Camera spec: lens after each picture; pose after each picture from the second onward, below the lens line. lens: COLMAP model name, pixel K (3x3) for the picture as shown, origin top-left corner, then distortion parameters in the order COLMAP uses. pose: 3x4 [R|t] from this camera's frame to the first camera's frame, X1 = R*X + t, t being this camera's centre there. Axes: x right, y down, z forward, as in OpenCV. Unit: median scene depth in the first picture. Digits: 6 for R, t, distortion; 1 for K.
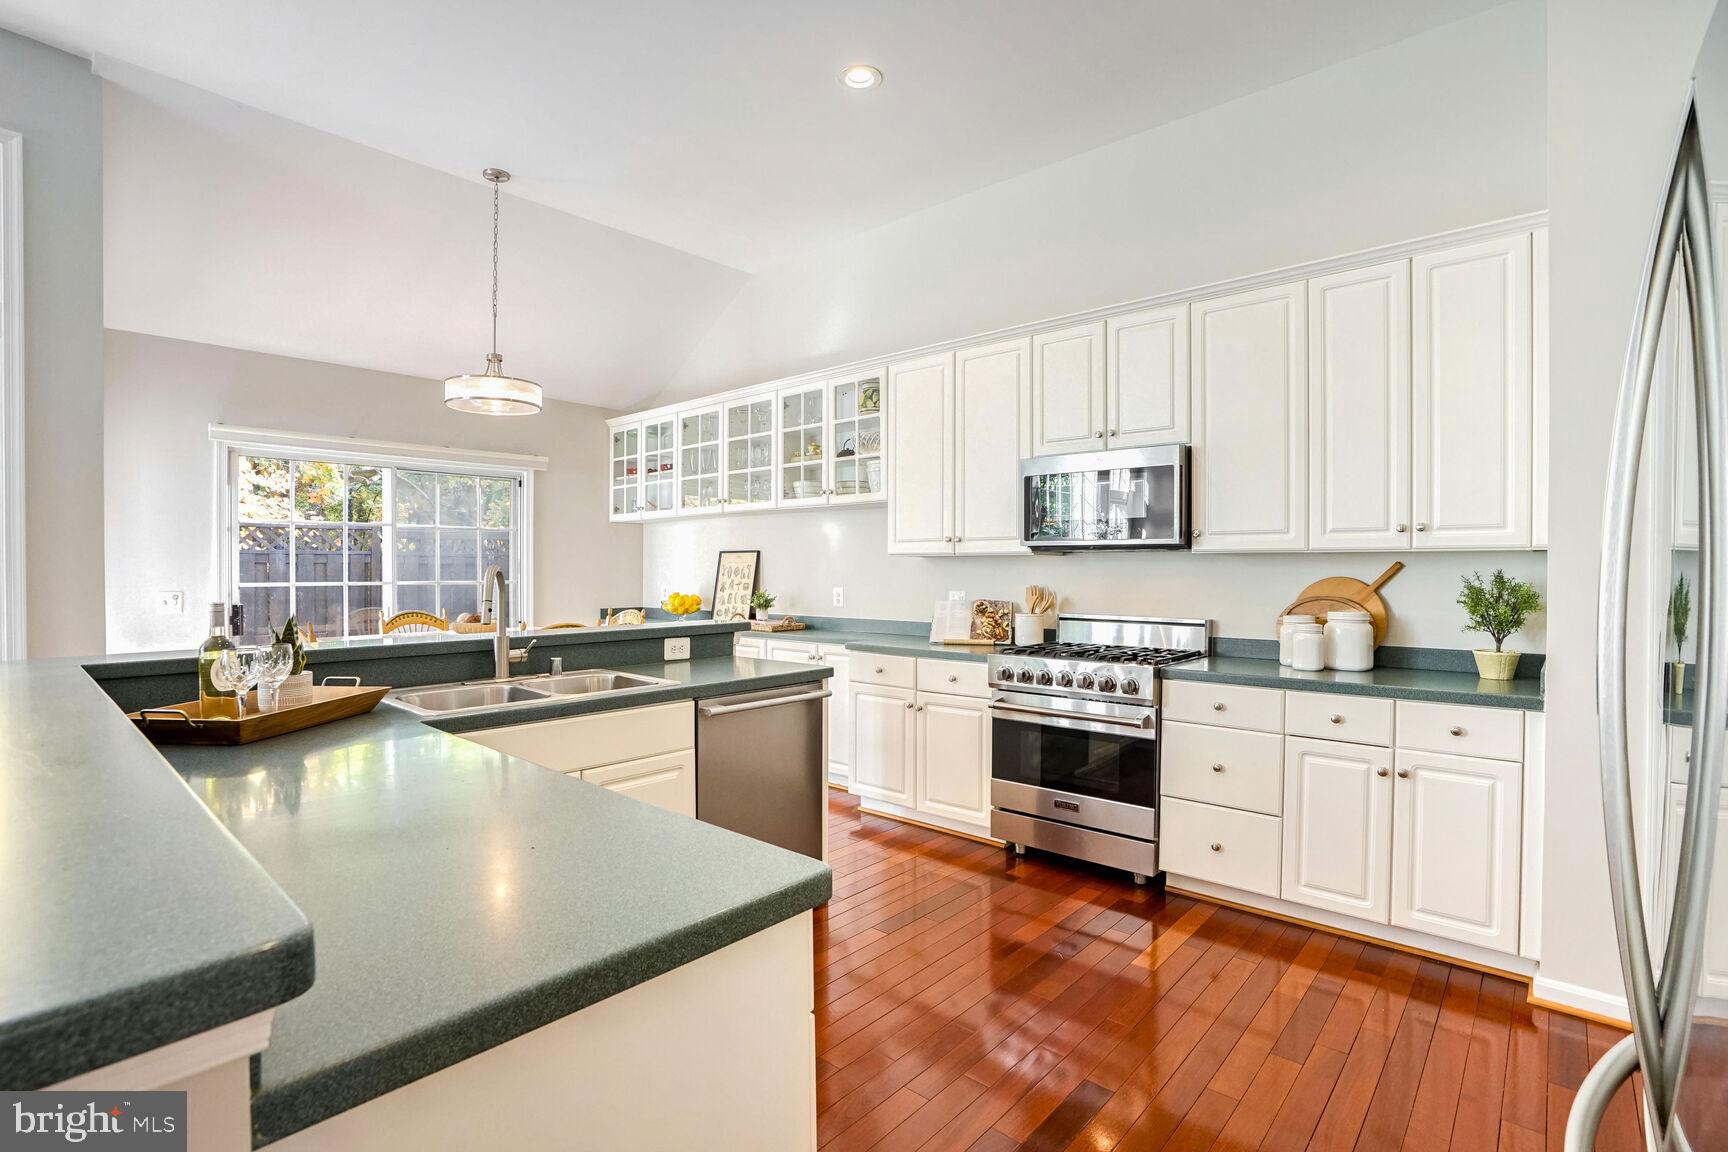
lens RADIAL K [[815.6, 0, 861.6], [0, 815.6, 577.0], [0, 0, 1]] dist [-0.022325, 0.002769]
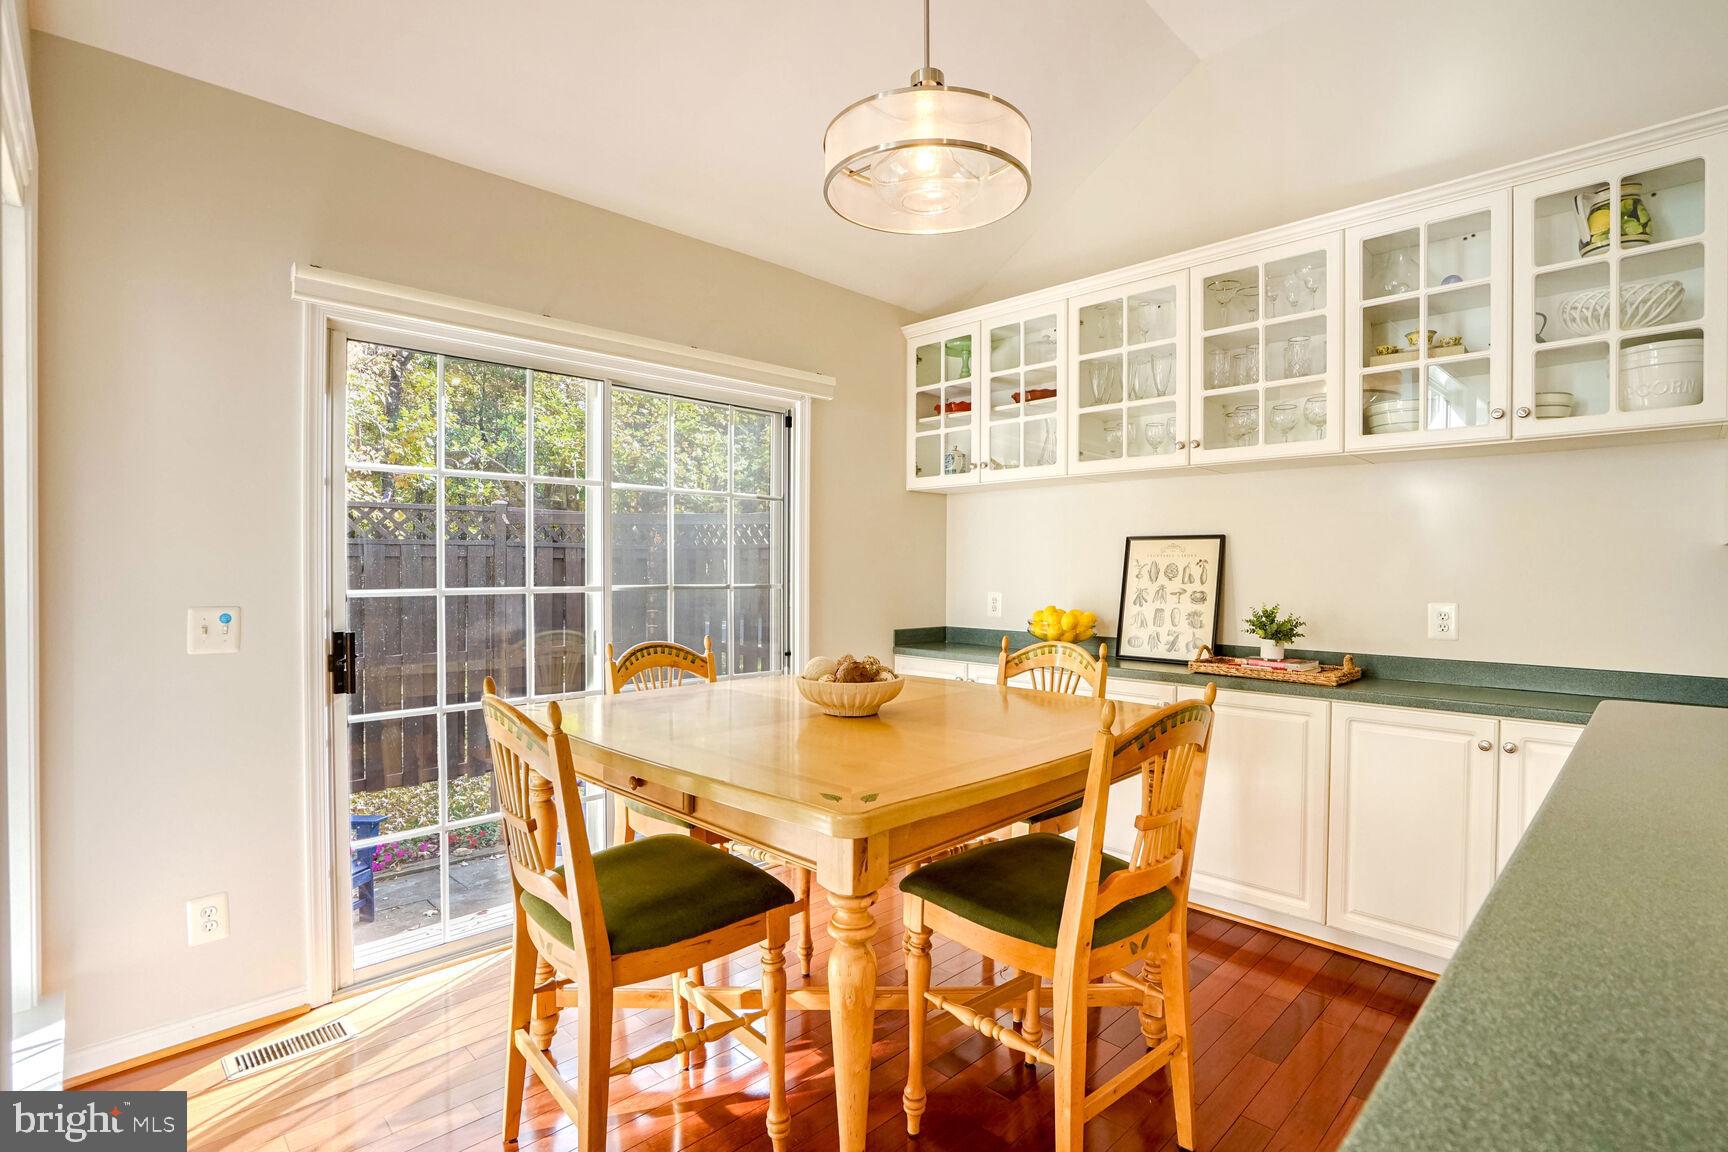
lens RADIAL K [[815.6, 0, 868.8], [0, 815.6, 577.3], [0, 0, 1]] dist [-0.022325, 0.002769]
pose [[0.998901, 0.006013, -0.046473, -0.358718], [-0.005779, 0.999970, 0.005179, -0.004033], [0.046502, -0.004905, 0.998906, 0.431498]]
